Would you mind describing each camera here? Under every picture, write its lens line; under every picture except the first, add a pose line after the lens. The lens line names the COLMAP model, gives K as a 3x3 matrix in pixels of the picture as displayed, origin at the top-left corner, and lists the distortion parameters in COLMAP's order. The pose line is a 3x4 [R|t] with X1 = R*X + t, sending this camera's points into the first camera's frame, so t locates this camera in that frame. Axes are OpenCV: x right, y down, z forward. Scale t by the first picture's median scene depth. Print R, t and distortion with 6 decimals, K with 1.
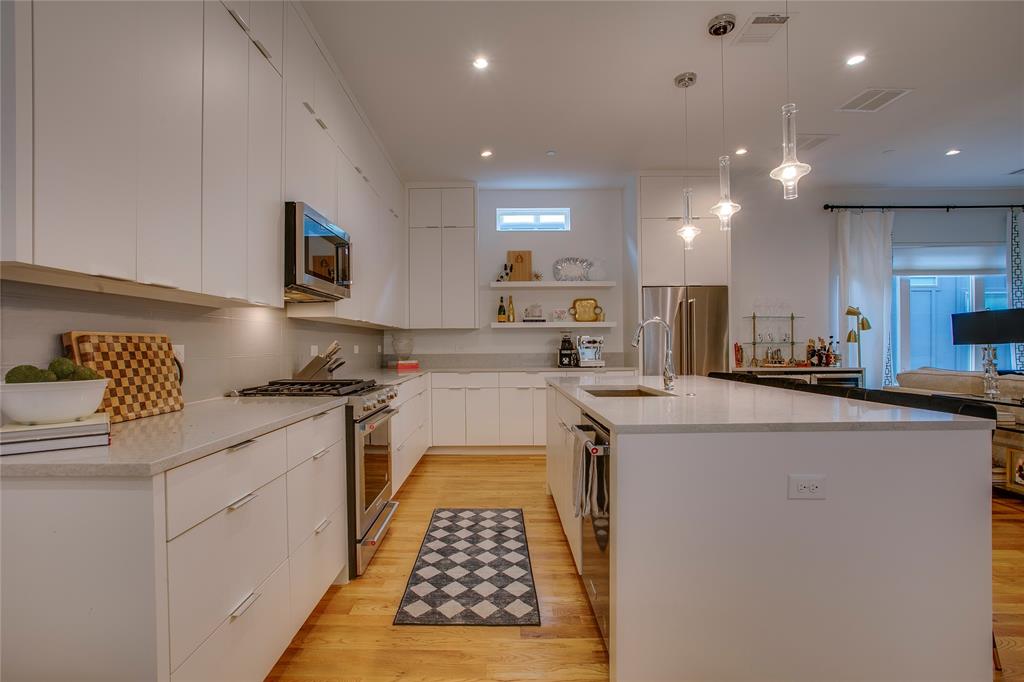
lens RADIAL K [[504.7, 0, 507.4], [0, 504.7, 344.3], [0, 0, 1]] dist [-0.033152, 0.019280]
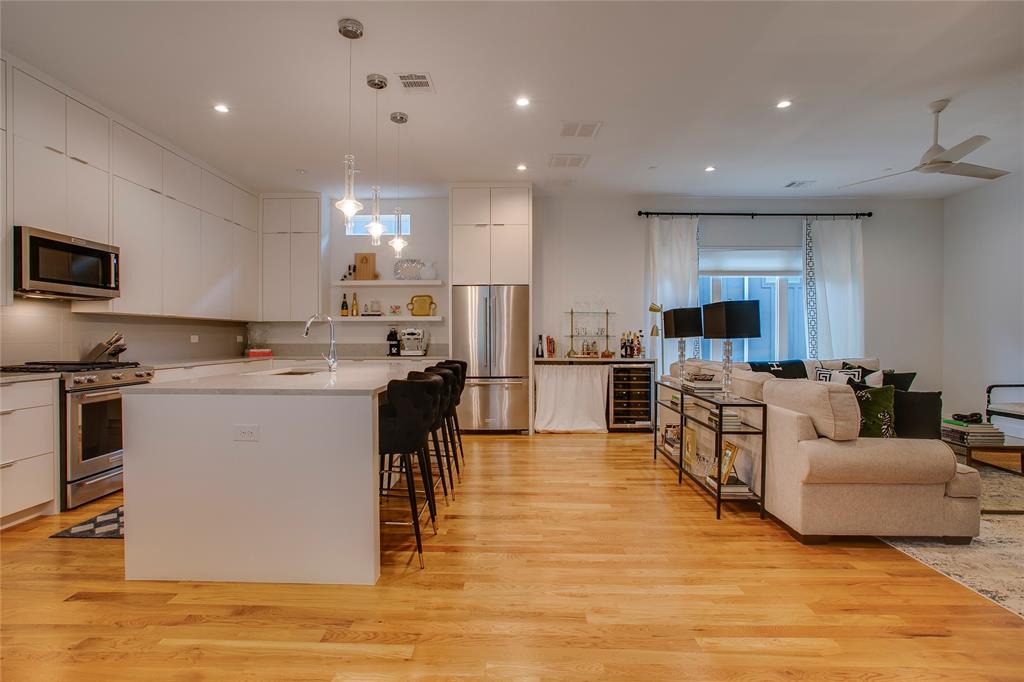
lens RADIAL K [[504.7, 0, 512.3], [0, 504.7, 340.2], [0, 0, 1]] dist [-0.033152, 0.019280]
pose [[0.999806, 0.007448, -0.018219, 0.389975], [-0.007304, 0.999942, 0.007917, -0.001223], [0.018277, -0.007782, 0.999803, -0.127137]]
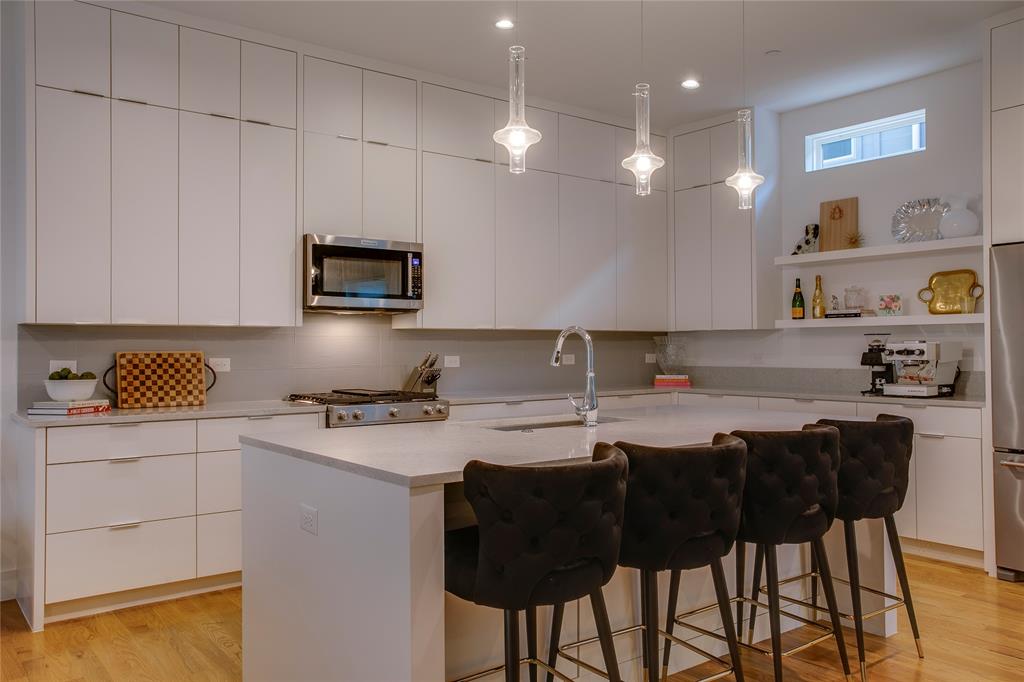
lens RADIAL K [[803.7, 0, 507.6], [0, 803.7, 339.9], [0, 0, 1]] dist [0.030843, -0.003506]
pose [[0.612324, -0.002475, -0.790603, 0.566867], [0.000901, 0.999997, -0.002433, -0.015429], [0.790607, 0.000778, 0.612324, 0.096075]]
